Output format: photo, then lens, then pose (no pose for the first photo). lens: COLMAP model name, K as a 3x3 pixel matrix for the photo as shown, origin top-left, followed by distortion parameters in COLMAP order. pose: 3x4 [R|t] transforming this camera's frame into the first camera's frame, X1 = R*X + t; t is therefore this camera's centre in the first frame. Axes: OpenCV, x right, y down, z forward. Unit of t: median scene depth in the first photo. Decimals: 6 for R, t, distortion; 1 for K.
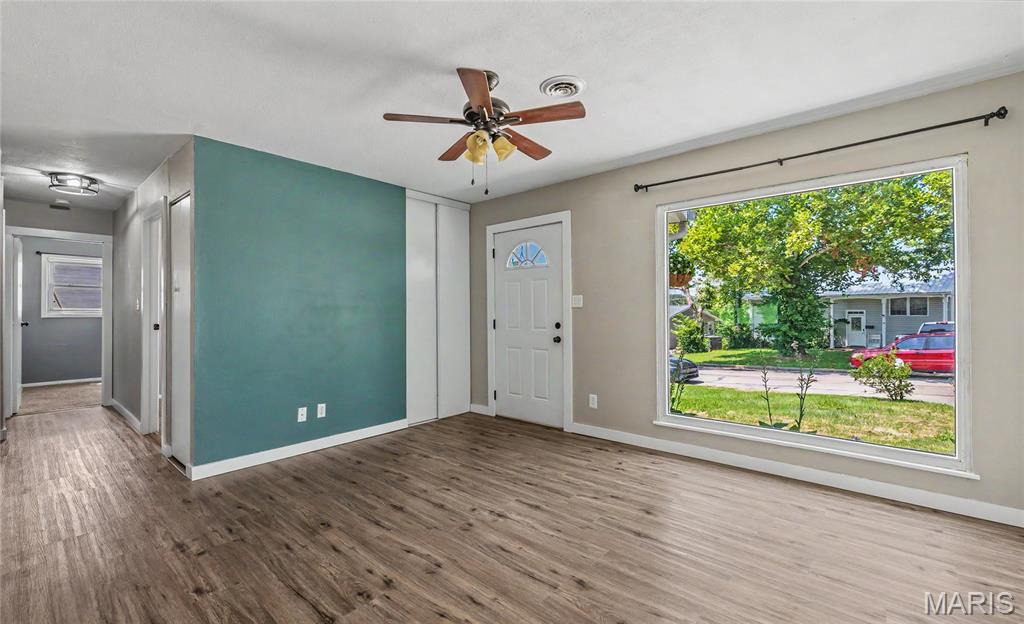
lens RADIAL K [[438.7, 0, 515.5], [0, 438.7, 303.7], [0, 0, 1]] dist [0.002282, 0.000540]
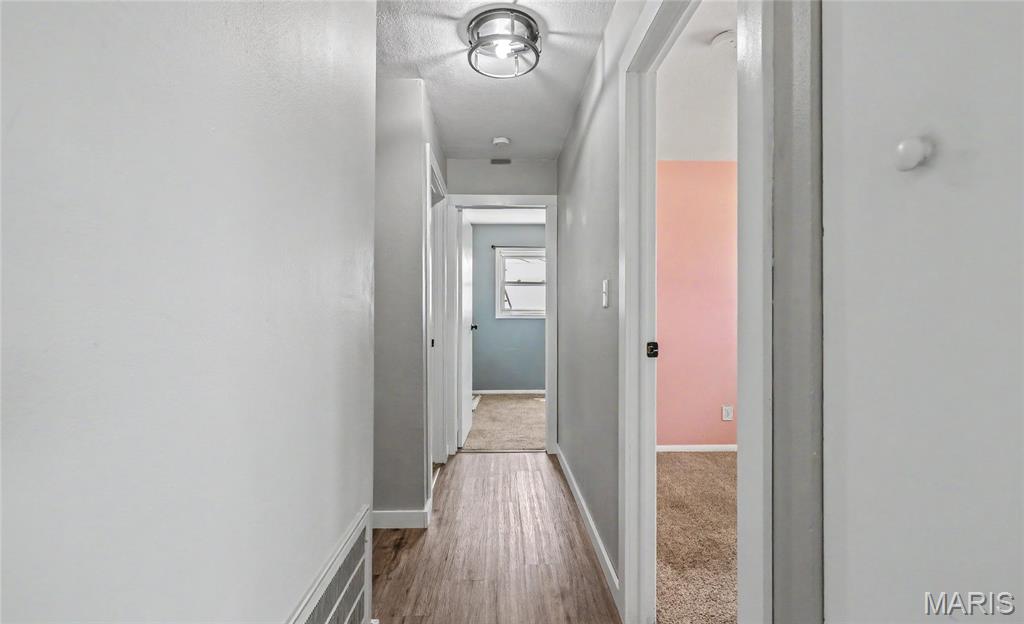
lens RADIAL K [[438.7, 0, 515.5], [0, 438.7, 303.7], [0, 0, 1]] dist [0.002282, 0.000540]
pose [[0.683633, -0.008276, -0.729779, -0.479789], [0.000918, 0.999945, -0.010479, 0.012787], [0.729825, 0.006494, 0.683603, 0.506343]]
